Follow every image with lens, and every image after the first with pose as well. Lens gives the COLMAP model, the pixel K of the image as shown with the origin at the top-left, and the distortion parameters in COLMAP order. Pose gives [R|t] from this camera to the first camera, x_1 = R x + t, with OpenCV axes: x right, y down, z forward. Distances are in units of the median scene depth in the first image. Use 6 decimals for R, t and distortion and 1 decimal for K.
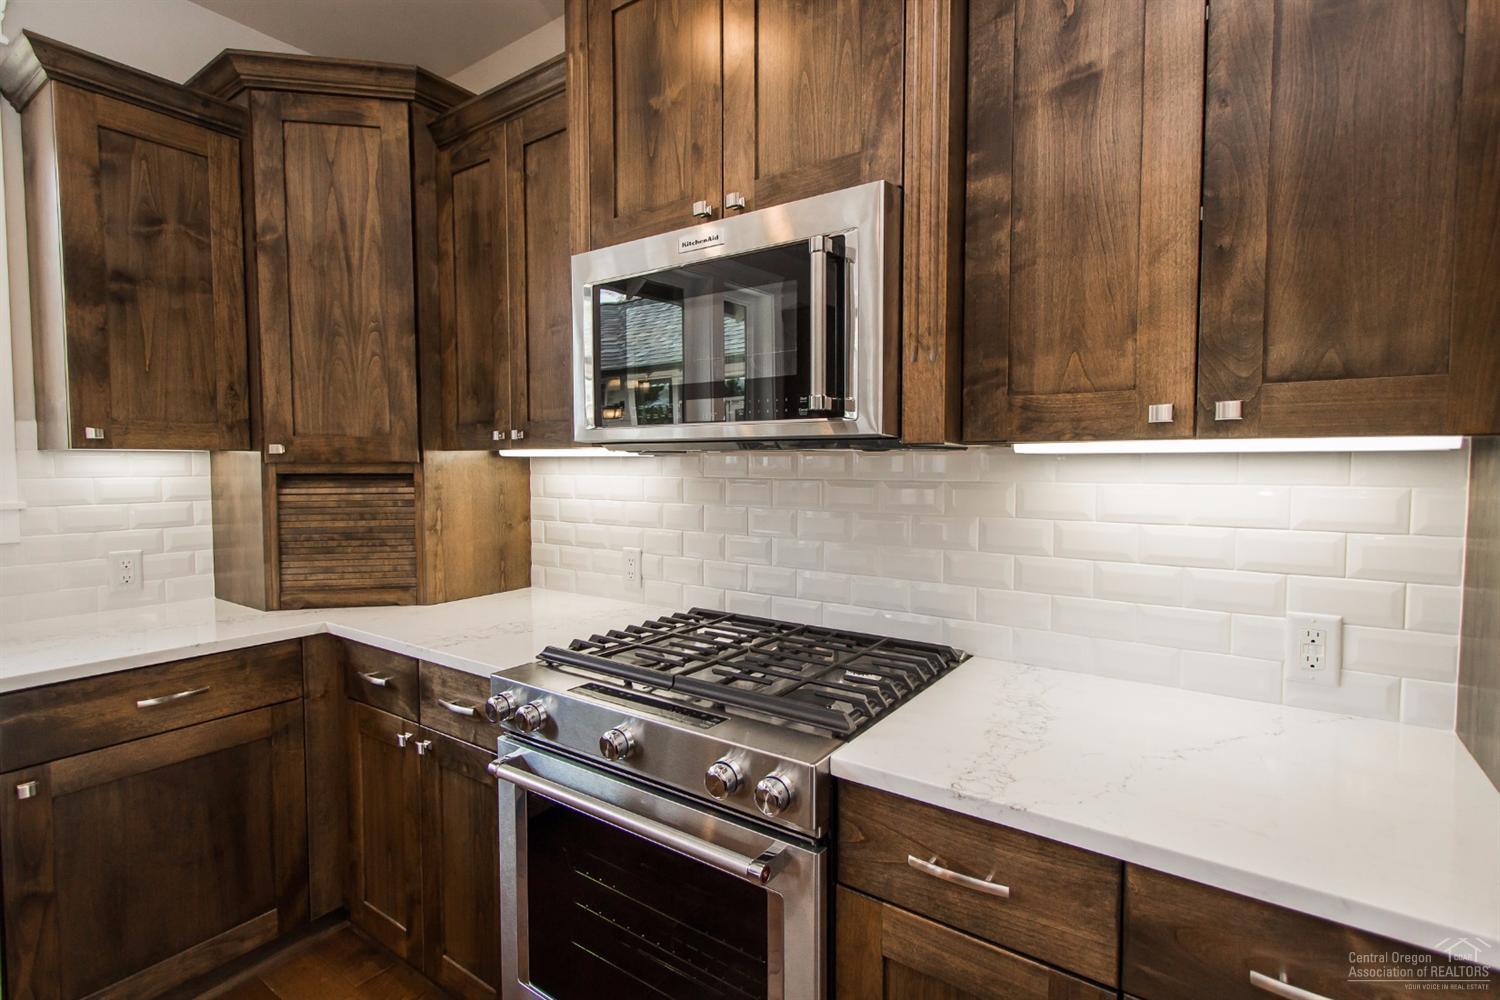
lens RADIAL K [[708.8, 0, 750.0], [0, 708.8, 500.0], [0, 0, 1]] dist [-0.000264, -0.000028]
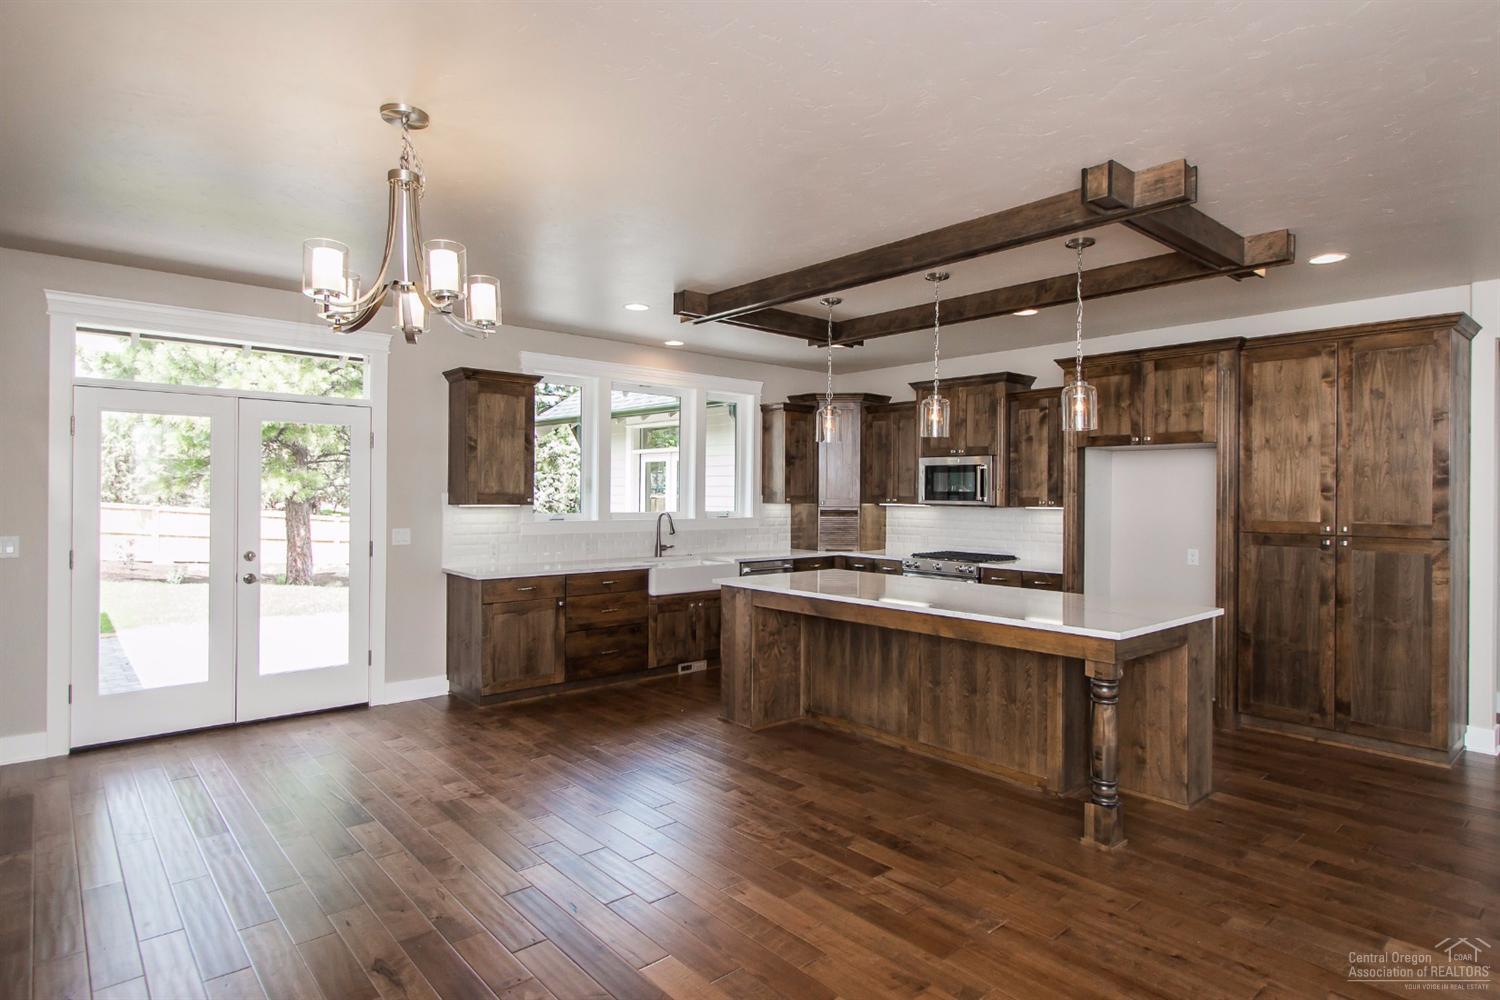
lens RADIAL K [[796.0, 0, 785.7], [0, 796.0, 500.6], [0, 0, 1]] dist [0.012116, -0.000145]
pose [[0.979548, 0.009069, -0.201008, -0.069087], [-0.018194, 0.998884, -0.043596, 0.095250], [0.200389, 0.046361, 0.978619, -3.054378]]
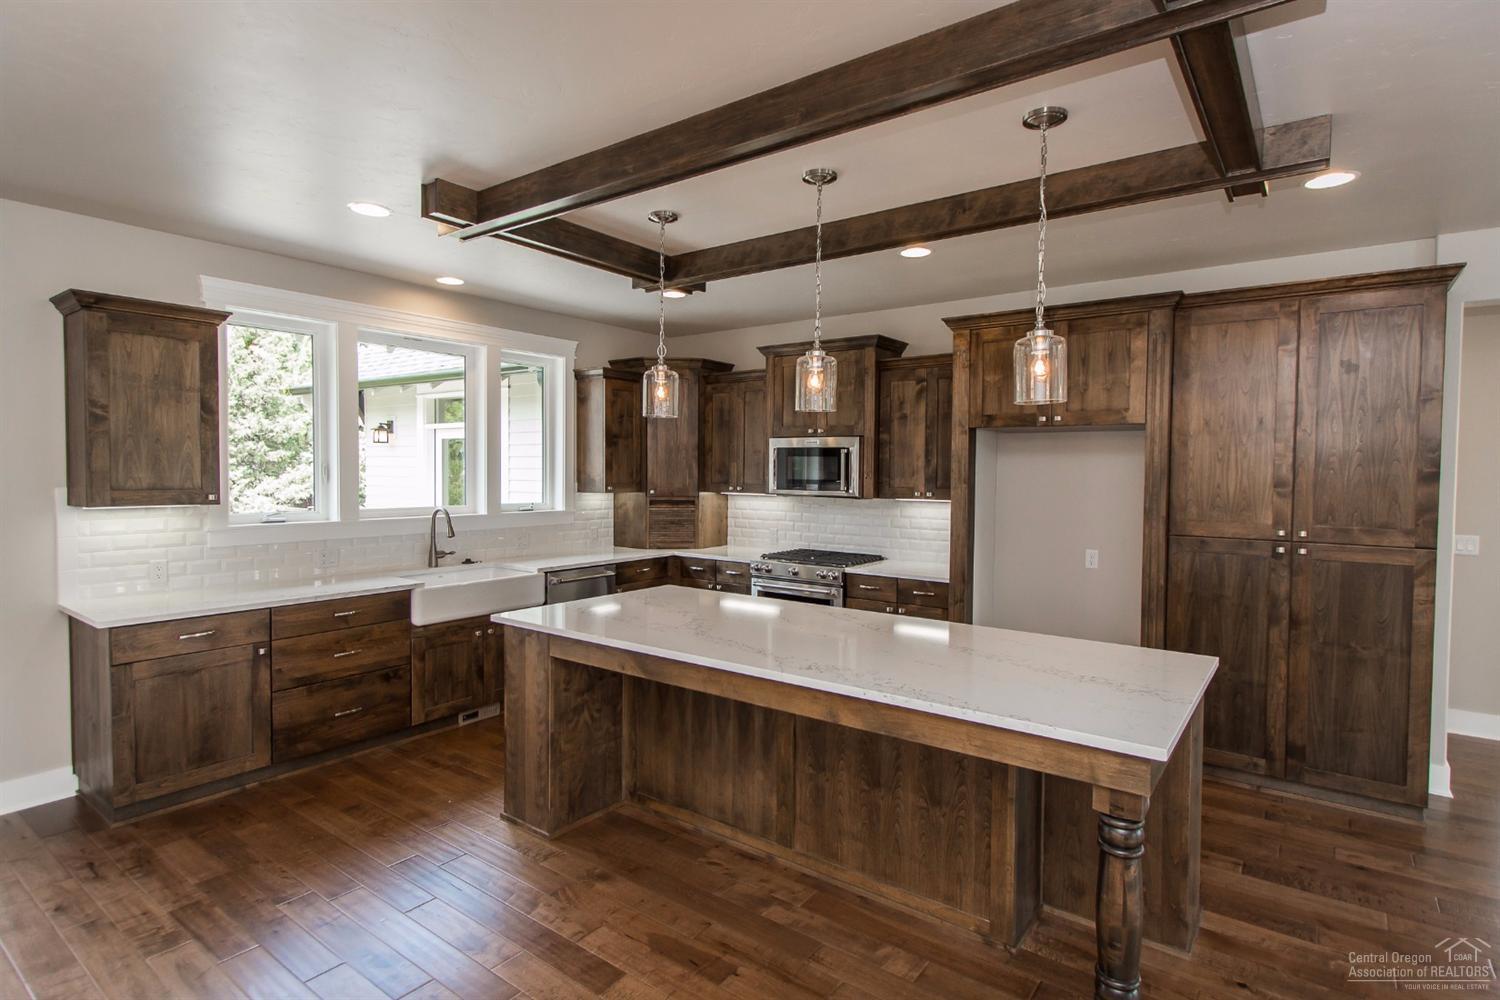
lens RADIAL K [[758.0, 0, 750.0], [0, 758.0, 500.0], [0, 0, 1]] dist [0.006700, 0.000556]
pose [[0.999581, 0.010553, -0.026947, -0.207655], [-0.010916, 0.999851, -0.013344, -0.002886], [0.026802, 0.013632, 0.999548, -2.193033]]
